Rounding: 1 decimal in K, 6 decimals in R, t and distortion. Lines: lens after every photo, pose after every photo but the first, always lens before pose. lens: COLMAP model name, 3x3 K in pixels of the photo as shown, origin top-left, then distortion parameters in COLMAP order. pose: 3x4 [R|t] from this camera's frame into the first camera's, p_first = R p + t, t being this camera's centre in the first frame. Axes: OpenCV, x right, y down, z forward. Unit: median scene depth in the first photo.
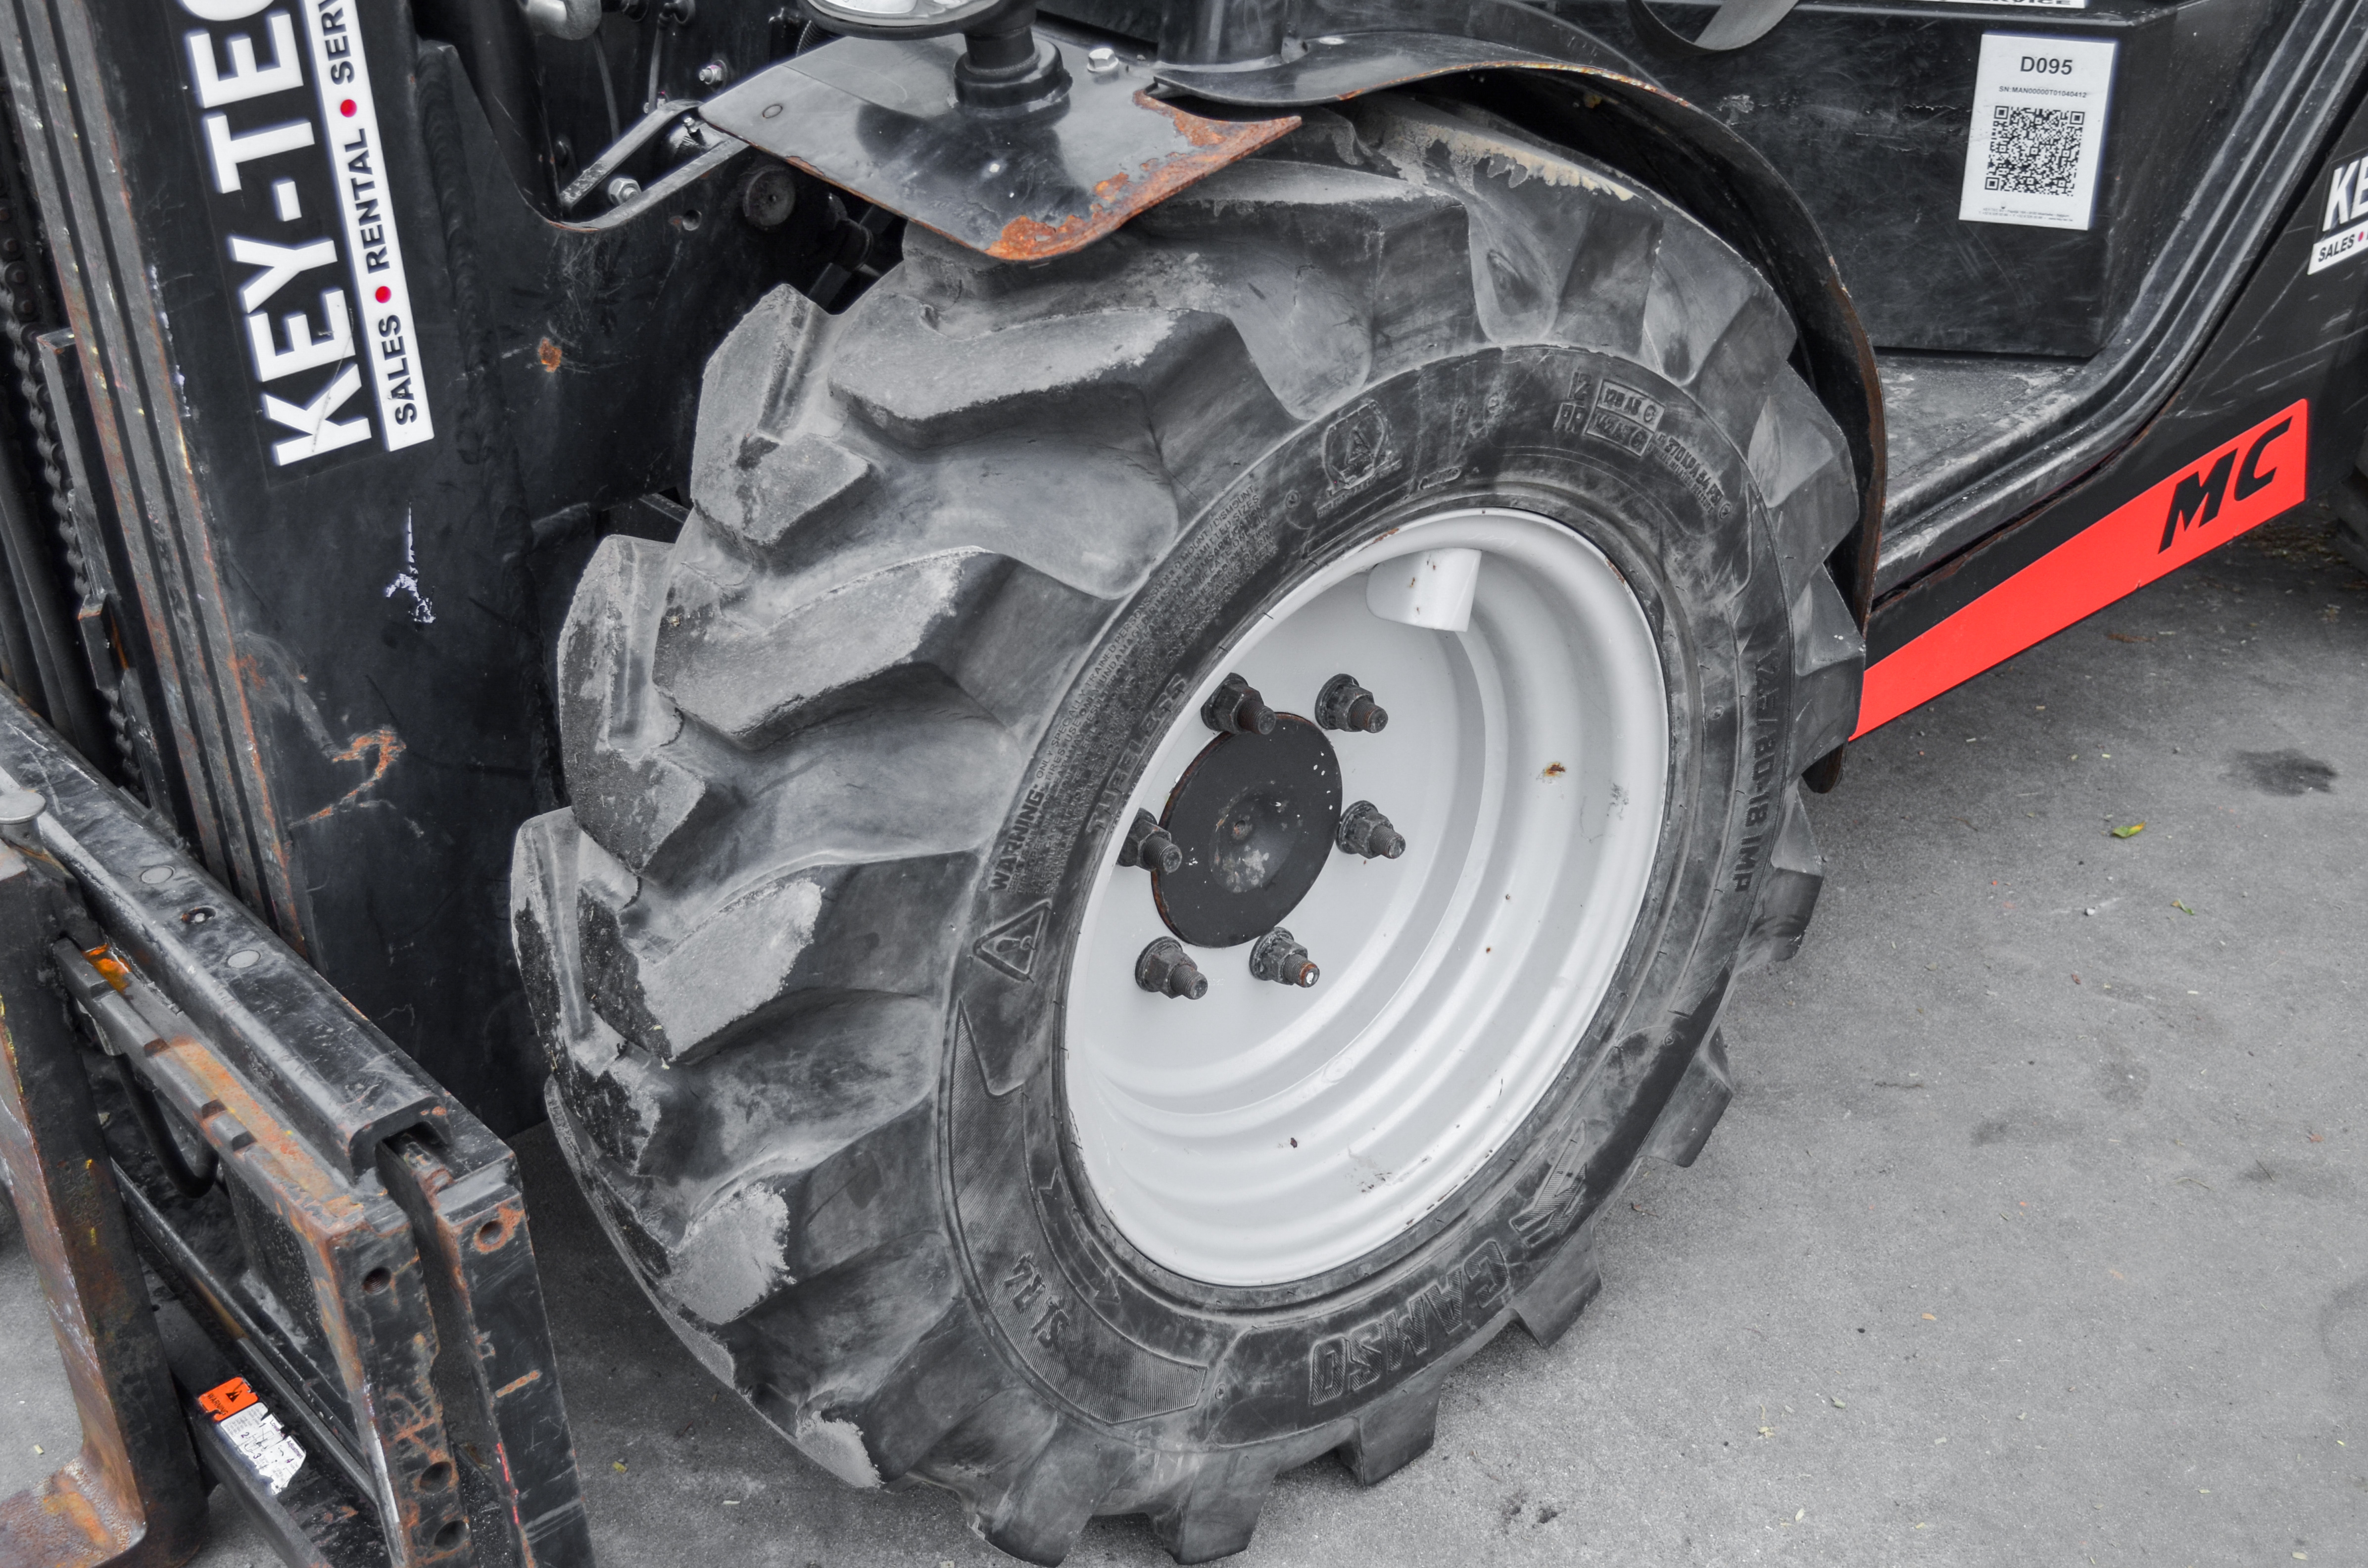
lens RADIAL K [[2796.7, 0, 1181.6], [0, 2796.7, 783.9], [0, 0, 1]] dist [-0.024690, 0.000000]
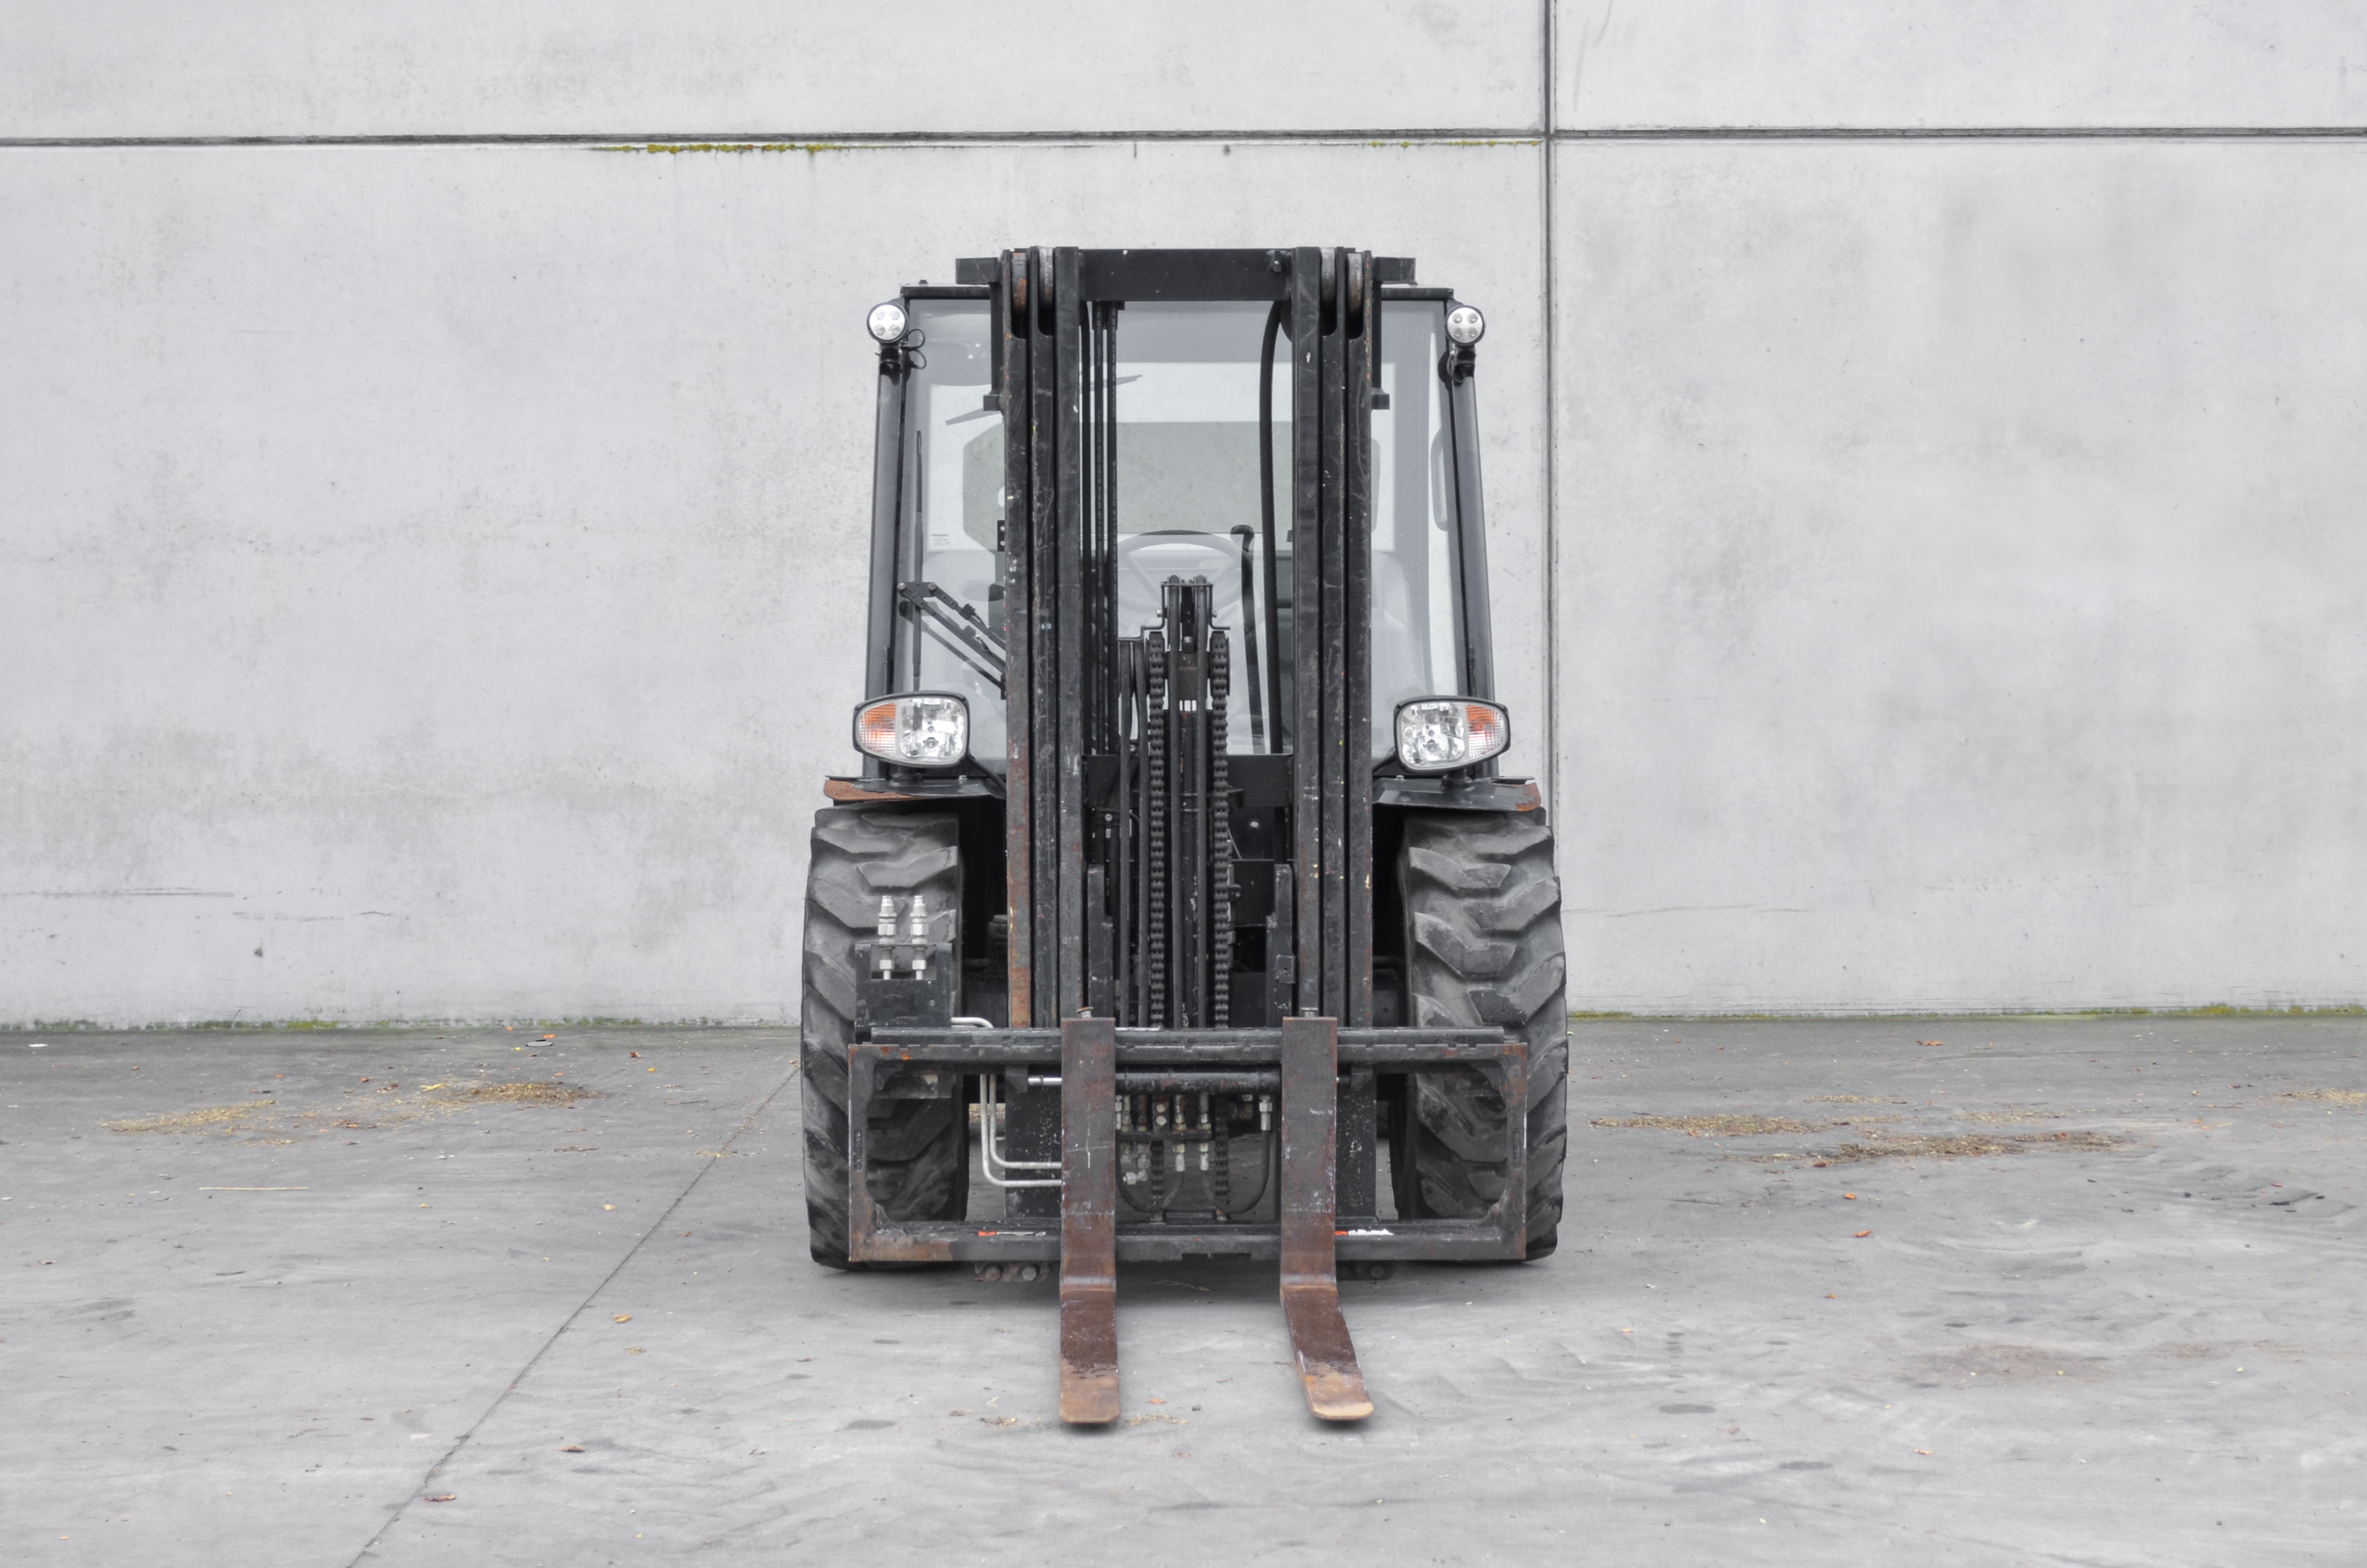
lens RADIAL K [[4853.7, 0, 1285.4], [0, 4853.7, 832.5], [0, 0, 1]] dist [-0.018684, 0.000000]
pose [[0.624728, -0.039619, 0.779837, -5.255713], [0.373949, 0.891917, -0.254258, 1.359629], [-0.685476, 0.450461, 0.572021, -2.493496]]
